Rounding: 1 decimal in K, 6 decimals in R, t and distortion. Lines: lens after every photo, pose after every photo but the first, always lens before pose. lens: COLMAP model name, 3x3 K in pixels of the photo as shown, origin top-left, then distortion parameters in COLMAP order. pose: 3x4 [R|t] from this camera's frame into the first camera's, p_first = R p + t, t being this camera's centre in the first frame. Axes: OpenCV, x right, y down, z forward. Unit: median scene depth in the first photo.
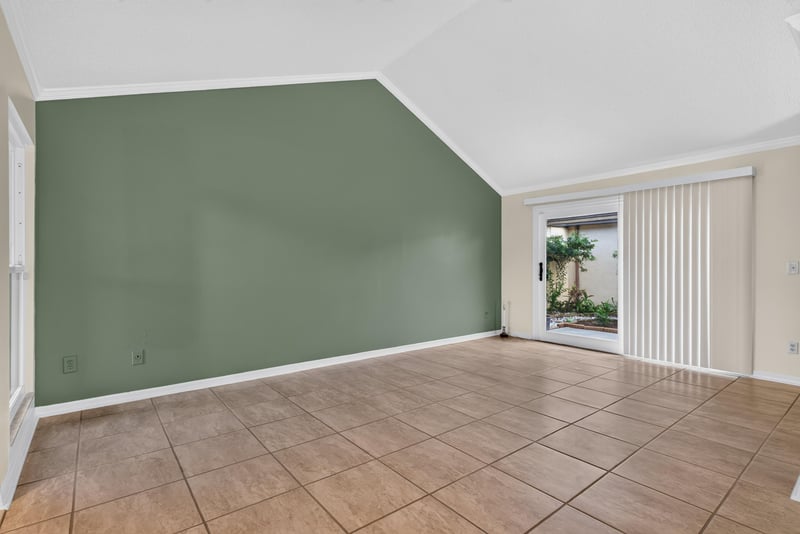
lens RADIAL K [[386.1, 0, 402.5], [0, 386.1, 263.1], [0, 0, 1]] dist [-0.000259, 0.000154]
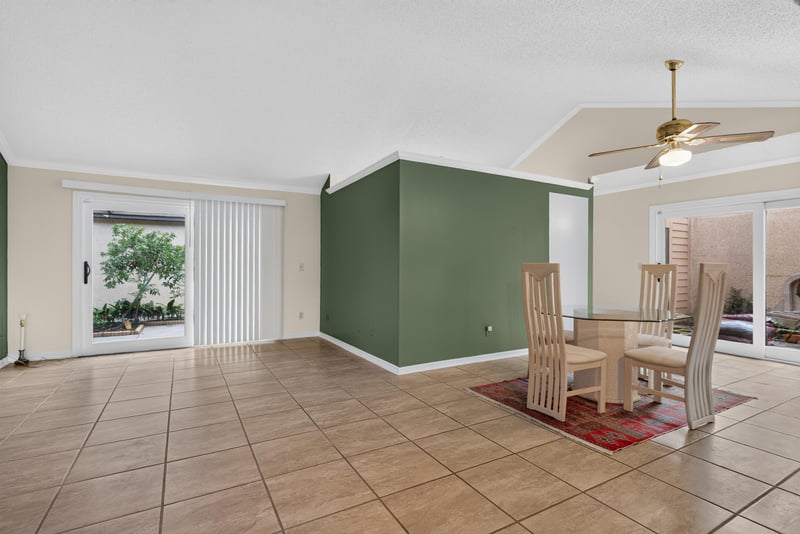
lens RADIAL K [[384.3, 0, 400.0], [0, 384.3, 267.0], [0, 0, 1]] dist [-0.000881, 0.000375]
pose [[0.160966, -0.003004, 0.986955, -0.671737], [-0.008543, 0.999954, 0.004437, 0.001869], [-0.986923, -0.009146, 0.160933, 0.403424]]
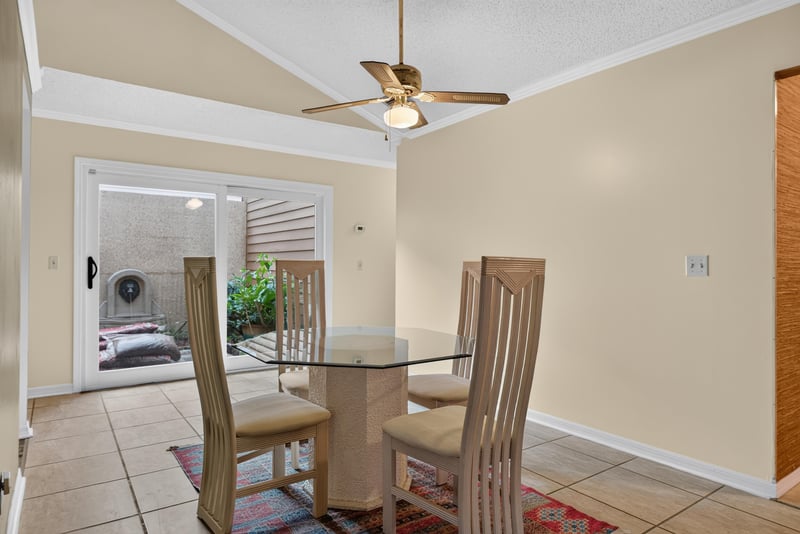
lens RADIAL K [[479.1, 0, 400.0], [0, 479.1, 267.0], [0, 0, 1]] dist [-0.006672, -0.001280]
pose [[-0.997779, -0.010245, 0.065822, 0.417135], [-0.010506, 0.999938, -0.003630, 0.009062], [-0.065781, -0.004314, -0.997825, 0.793280]]
